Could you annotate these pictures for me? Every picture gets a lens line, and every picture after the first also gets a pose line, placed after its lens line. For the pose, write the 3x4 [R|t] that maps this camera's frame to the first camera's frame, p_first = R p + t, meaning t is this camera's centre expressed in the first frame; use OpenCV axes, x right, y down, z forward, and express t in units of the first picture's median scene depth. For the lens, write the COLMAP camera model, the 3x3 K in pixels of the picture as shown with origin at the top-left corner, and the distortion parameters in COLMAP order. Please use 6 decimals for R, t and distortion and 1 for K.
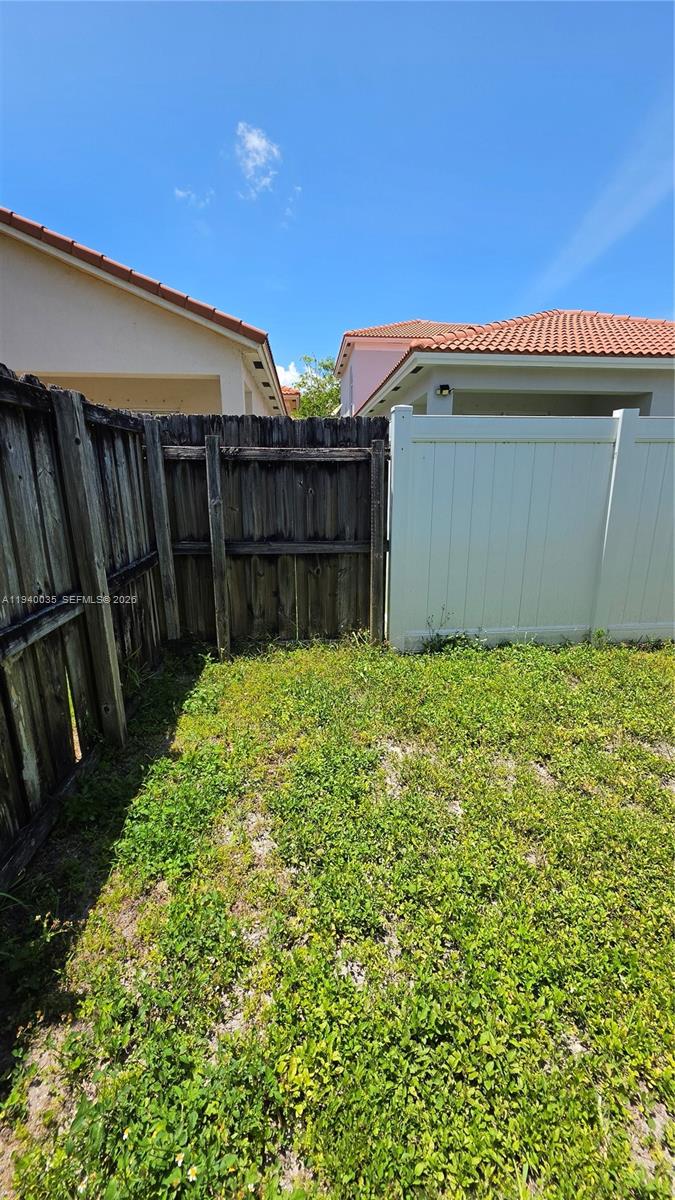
lens RADIAL K [[477.8, 0, 343.3], [0, 477.8, 601.0], [0, 0, 1]] dist [-0.001755, -0.000075]
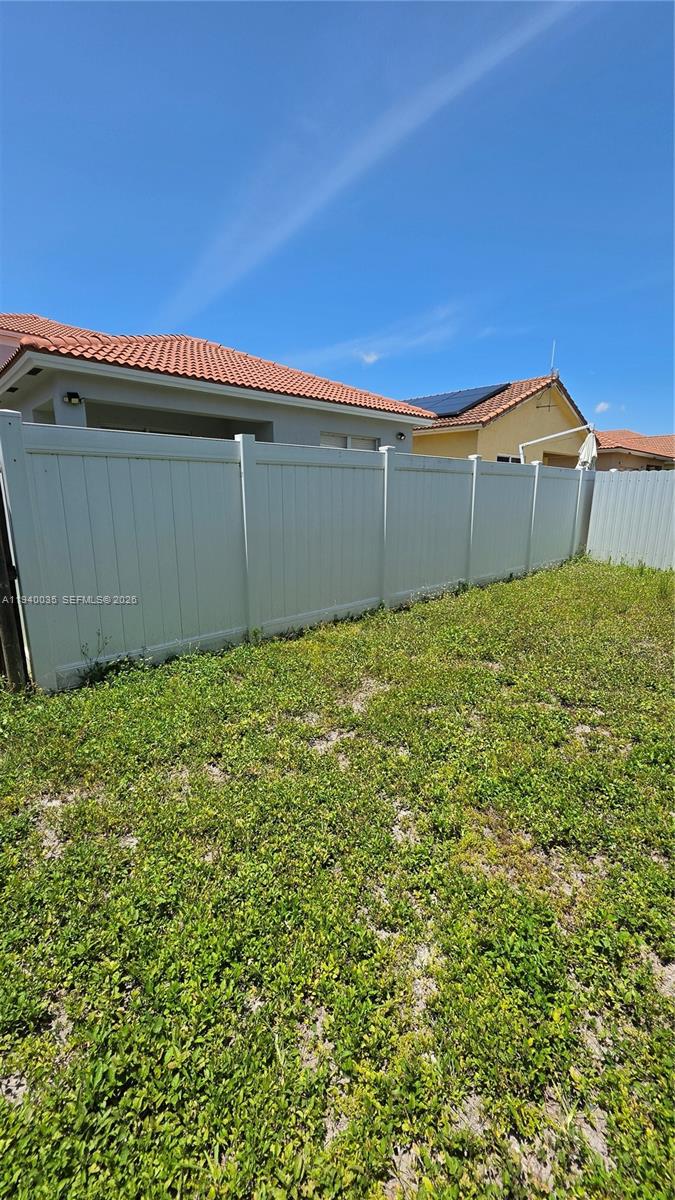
lens RADIAL K [[477.8, 0, 343.3], [0, 477.8, 601.0], [0, 0, 1]] dist [-0.001755, -0.000075]
pose [[0.788226, -0.131607, 0.601149, 0.041675], [0.149892, 0.988503, 0.019871, 0.006218], [-0.596852, 0.074444, 0.798890, -0.029599]]
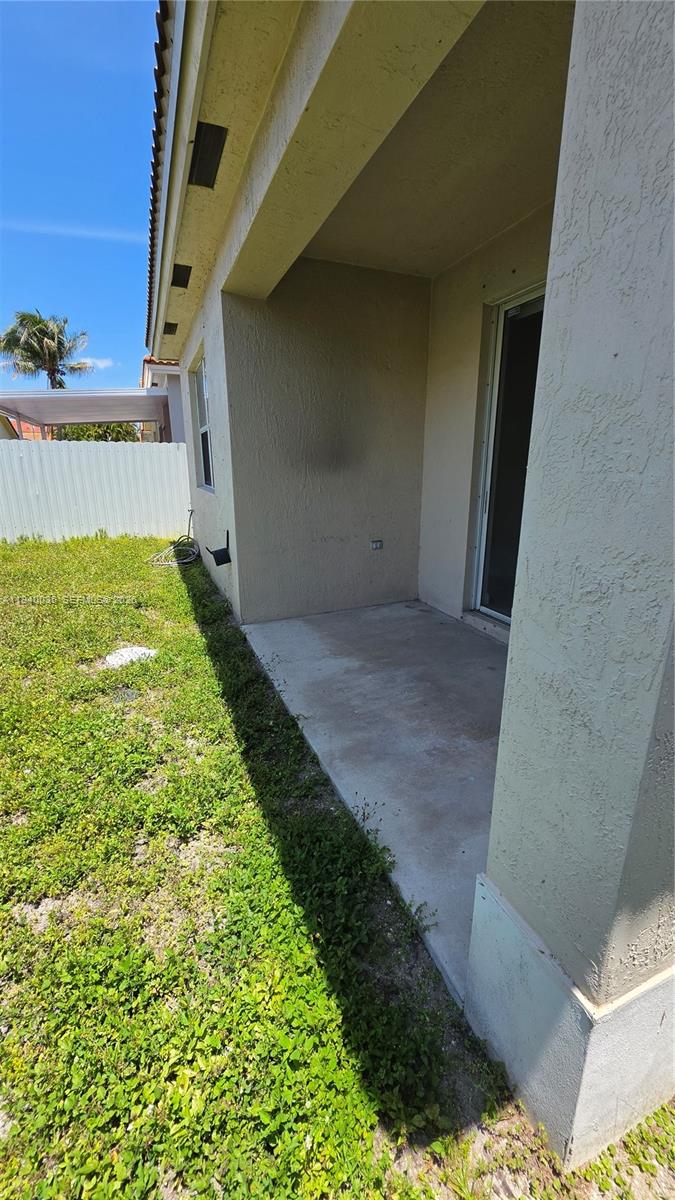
lens RADIAL K [[477.8, 0, 343.3], [0, 477.8, 601.0], [0, 0, 1]] dist [-0.001755, -0.000075]
pose [[-0.299141, -0.261004, 0.917819, 0.052870], [0.243846, 0.909017, 0.337976, 0.033069], [-0.922526, 0.324909, -0.208280, -0.110905]]
